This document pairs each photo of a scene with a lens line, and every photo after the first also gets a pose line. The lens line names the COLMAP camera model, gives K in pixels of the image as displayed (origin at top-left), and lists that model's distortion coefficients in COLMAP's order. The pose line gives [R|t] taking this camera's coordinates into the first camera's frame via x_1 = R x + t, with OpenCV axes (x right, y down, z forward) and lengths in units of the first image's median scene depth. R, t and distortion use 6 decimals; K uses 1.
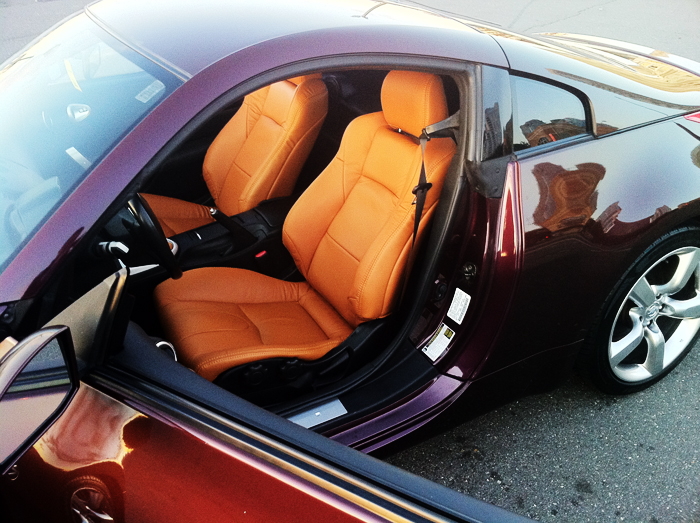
lens RADIAL K [[663.9, 0, 350.0], [0, 663.9, 261.5], [0, 0, 1]] dist [0.060236, -0.204748]
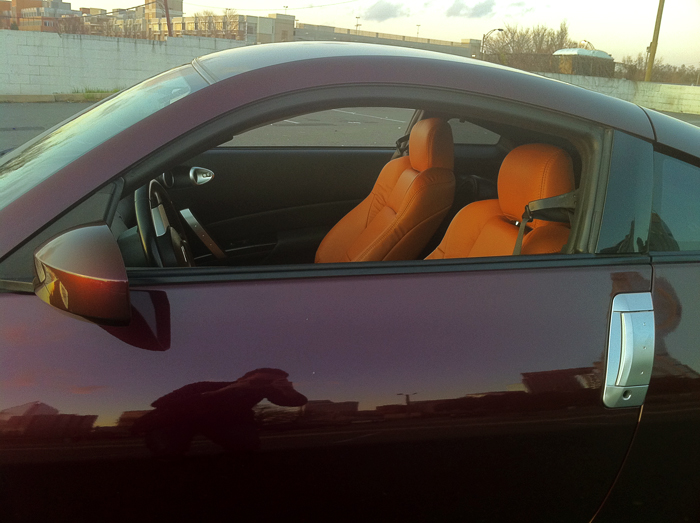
lens RADIAL K [[663.9, 0, 350.0], [0, 663.9, 261.5], [0, 0, 1]] dist [0.060236, -0.204748]
pose [[0.940858, 0.150604, -0.303489, 0.134350], [-0.214474, 0.958189, -0.189405, 0.041167], [0.262275, 0.243294, 0.933820, 0.207989]]
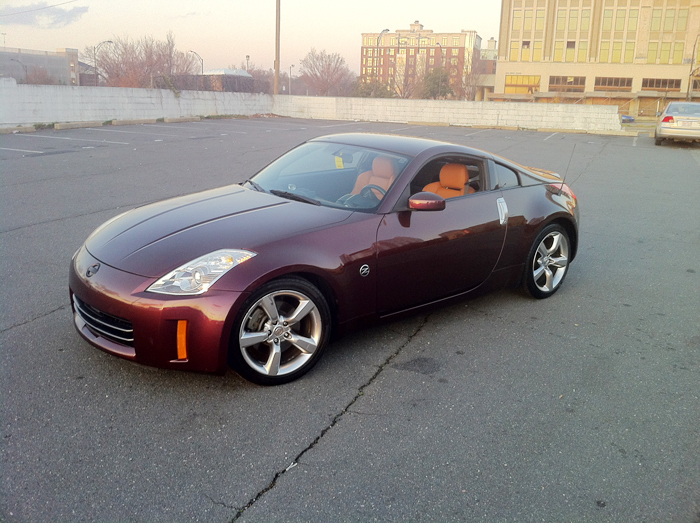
lens RADIAL K [[663.9, 0, 350.0], [0, 663.9, 261.5], [0, 0, 1]] dist [0.060236, -0.204748]
pose [[0.974345, -0.017036, 0.224416, -0.856998], [0.071559, 0.968837, -0.237139, 0.645927], [-0.213382, 0.247114, 0.945200, -1.247909]]
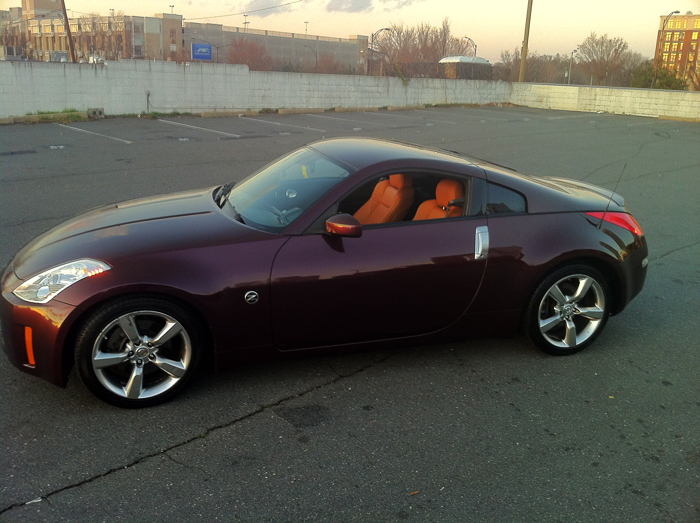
lens RADIAL K [[663.9, 0, 350.0], [0, 663.9, 261.5], [0, 0, 1]] dist [0.060236, -0.204748]
pose [[0.982864, 0.091106, -0.160245, 0.136384], [-0.123804, 0.970330, -0.207682, 0.450230], [0.136569, 0.223963, 0.964982, -1.067447]]
